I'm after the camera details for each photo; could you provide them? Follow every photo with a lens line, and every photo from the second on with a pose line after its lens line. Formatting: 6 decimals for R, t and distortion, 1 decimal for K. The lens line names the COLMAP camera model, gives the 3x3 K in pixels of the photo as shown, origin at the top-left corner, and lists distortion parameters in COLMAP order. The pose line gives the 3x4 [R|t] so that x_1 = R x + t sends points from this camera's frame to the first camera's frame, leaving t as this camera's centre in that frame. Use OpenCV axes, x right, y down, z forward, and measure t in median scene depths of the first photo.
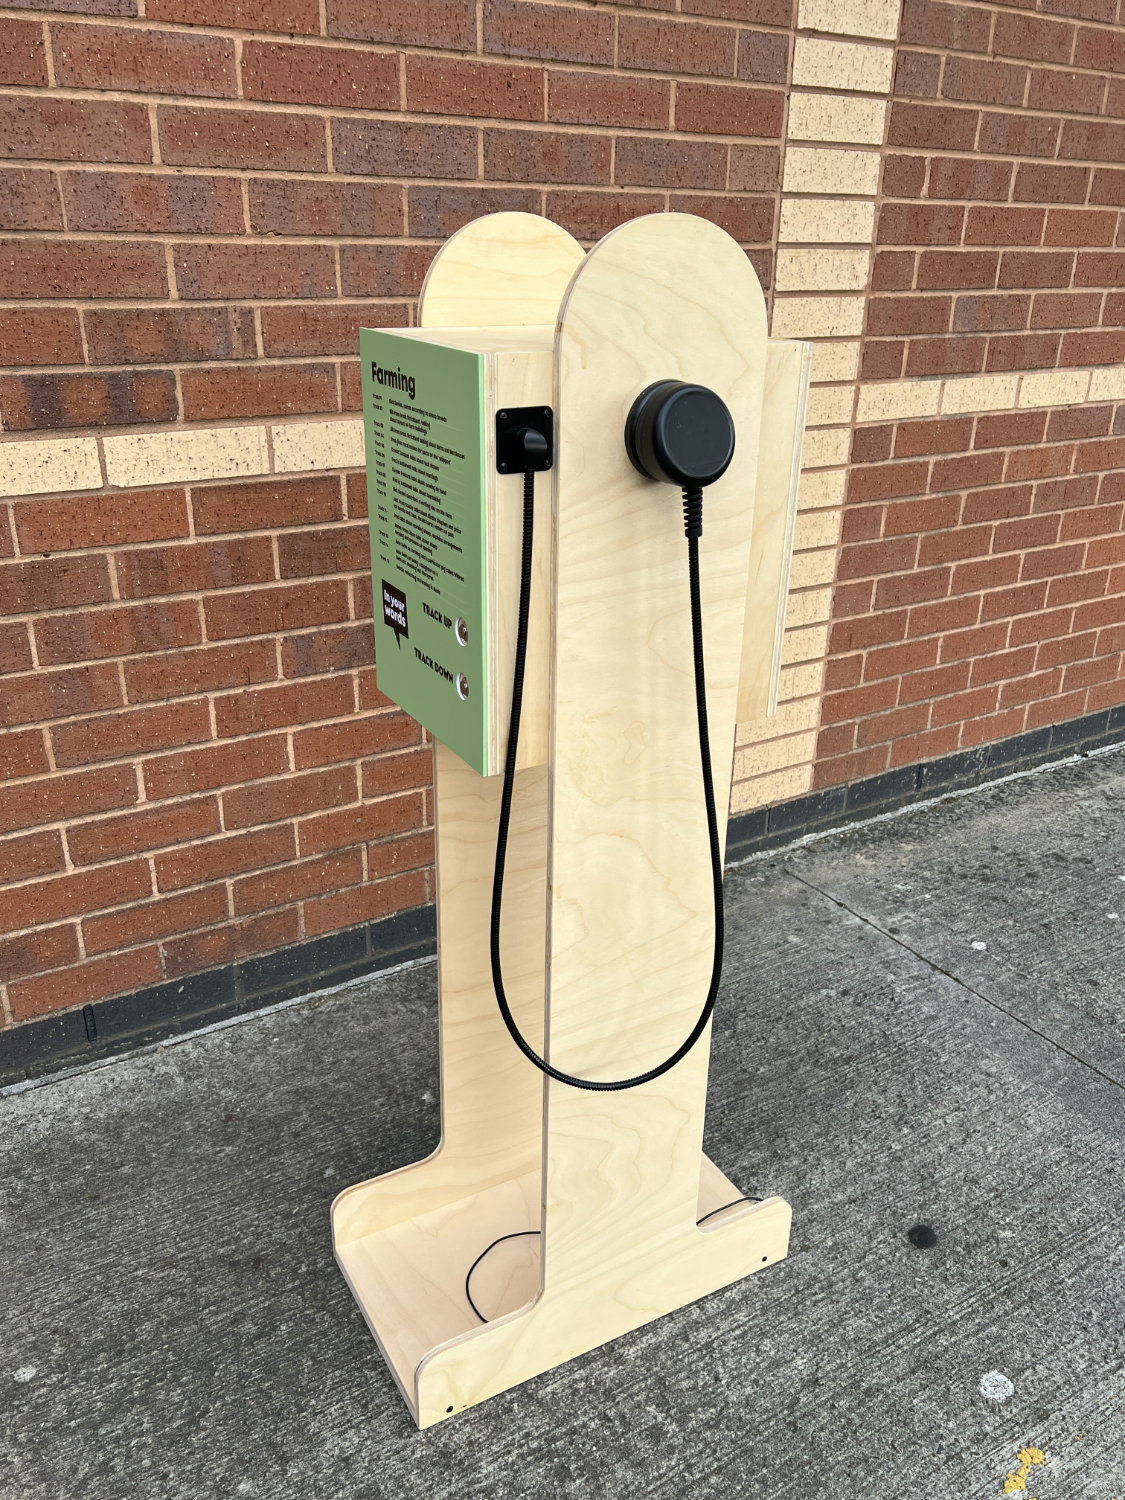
lens RADIAL K [[1189.2, 0, 559.5], [0, 1189.2, 754.5], [0, 0, 1]] dist [0.036881, -0.045179]
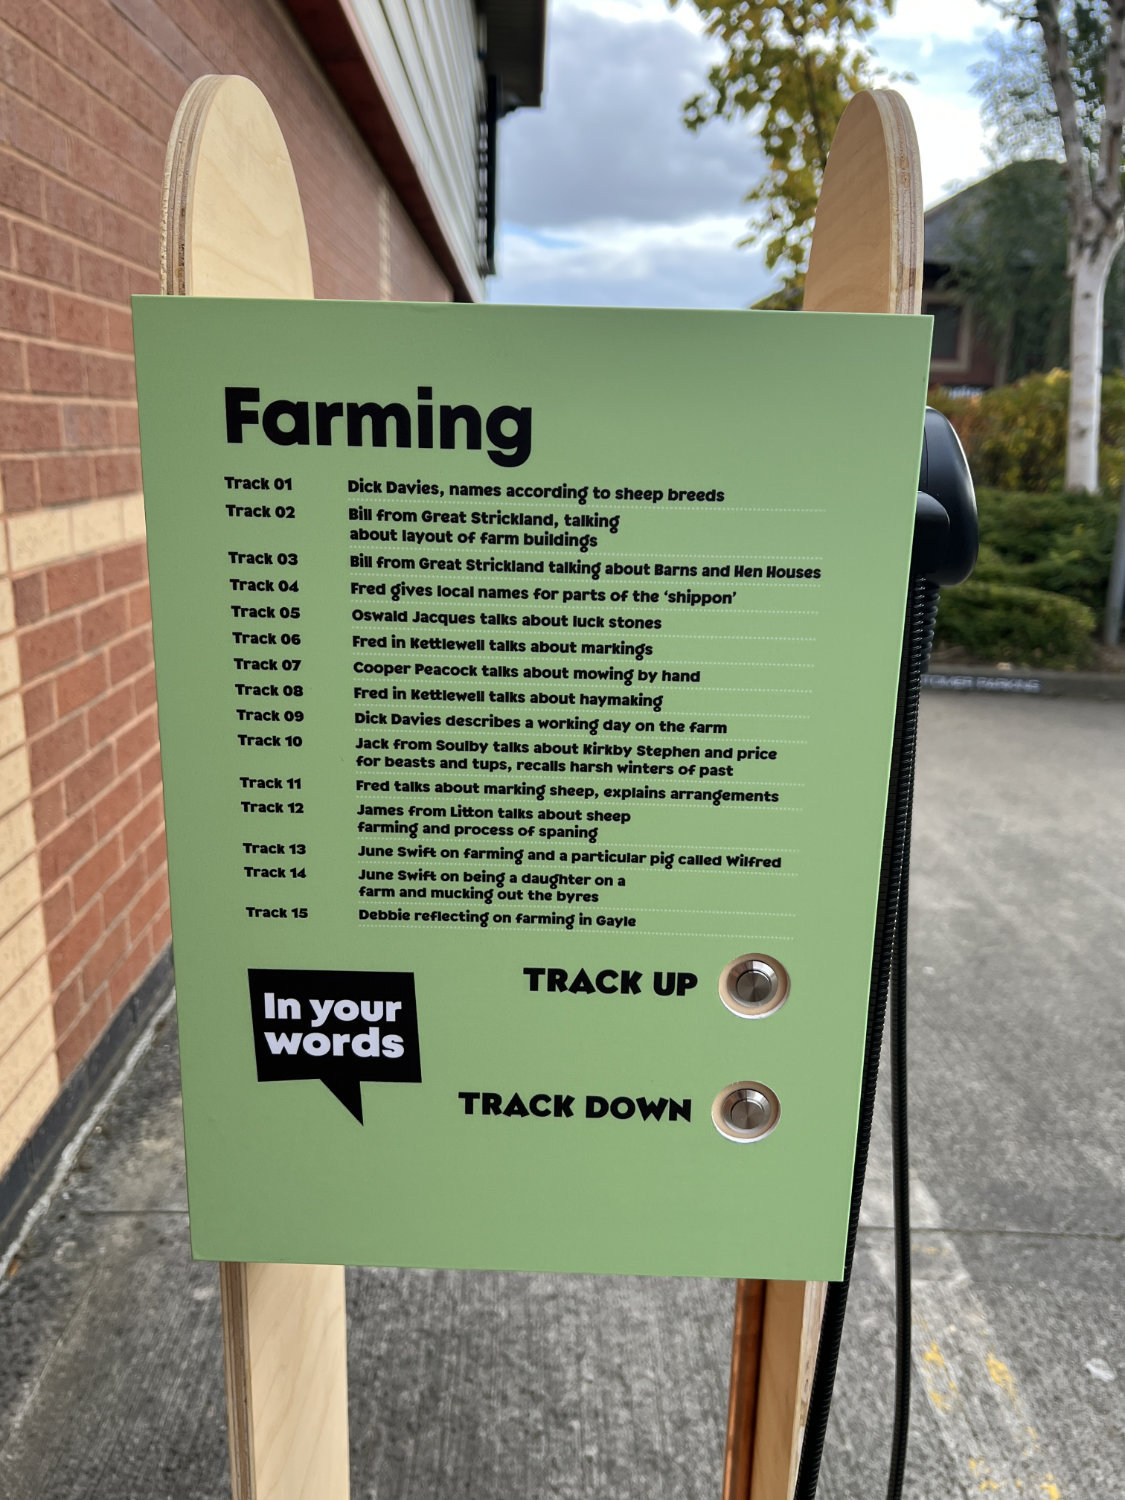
lens RADIAL K [[1217.2, 0, 562.5], [0, 1217.2, 750.0], [0, 0, 1]] dist [0.031327, -0.054751]
pose [[0.511390, -0.223705, 0.829721, -0.269341], [0.333699, 0.941449, 0.048157, -0.133101], [-0.791913, 0.252250, 0.556098, 0.467968]]
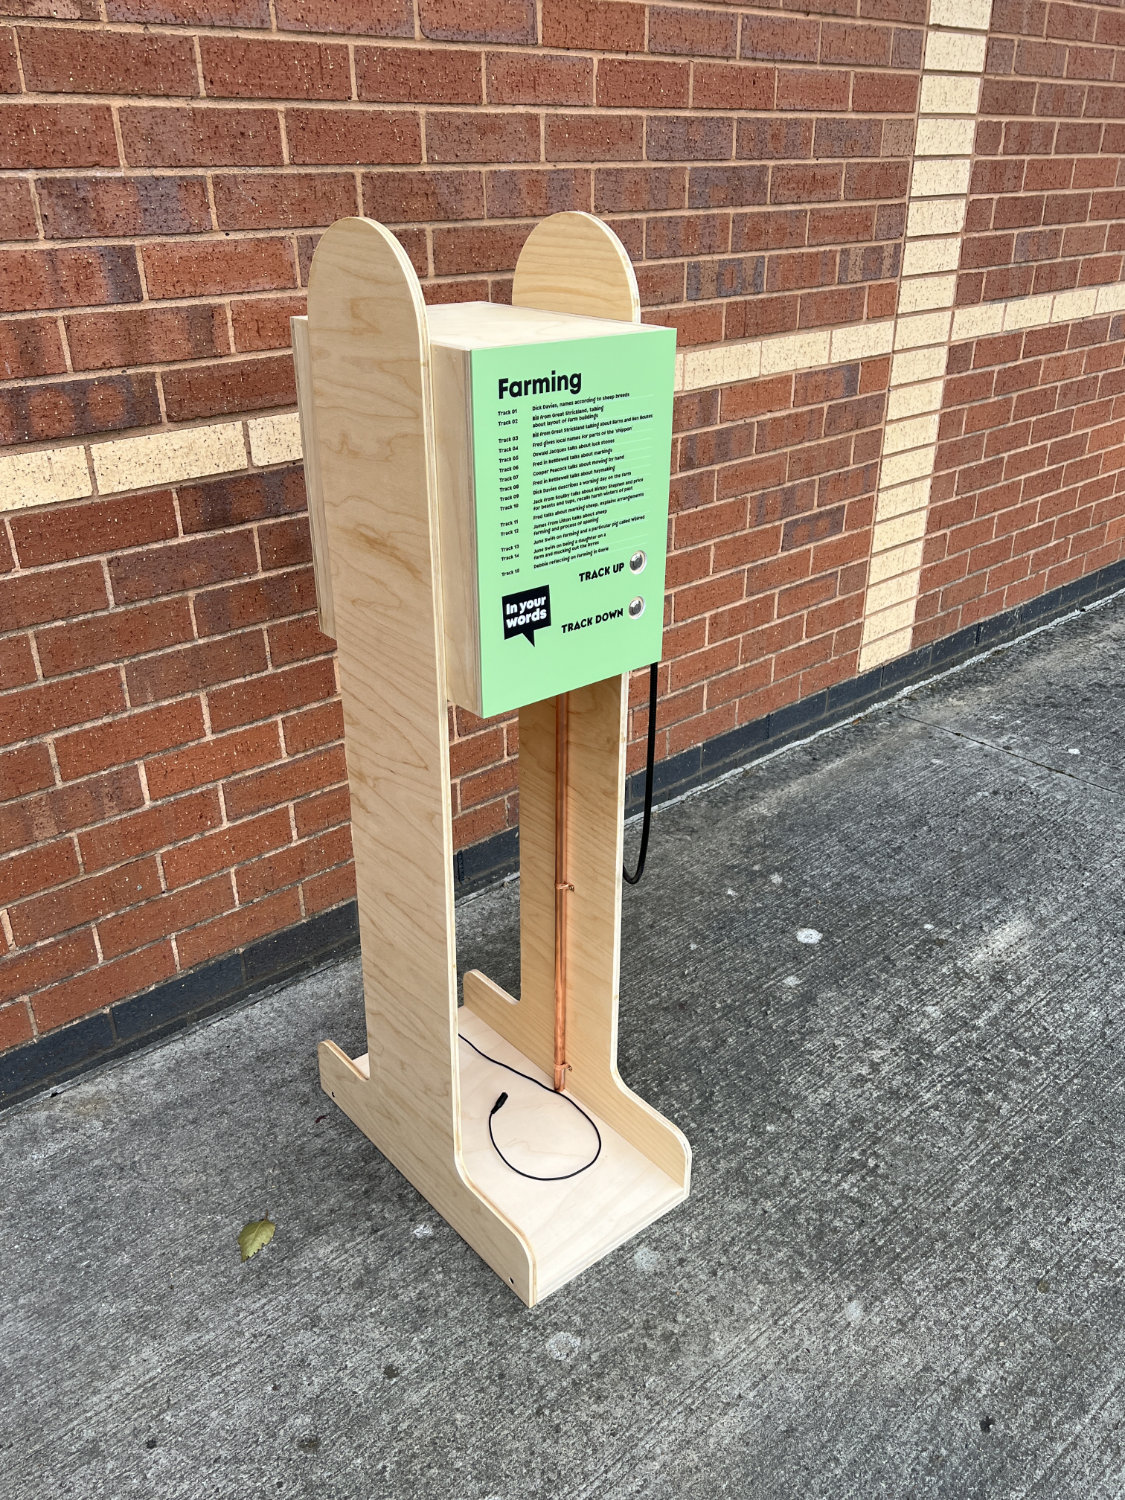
lens RADIAL K [[1190.4, 0, 554.8], [0, 1190.4, 757.8], [0, 0, 1]] dist [0.035899, -0.043388]
pose [[0.985675, -0.101417, 0.134753, -0.470346], [0.094734, 0.993975, 0.055126, 0.056111], [-0.139532, -0.041571, 0.989345, -0.238676]]
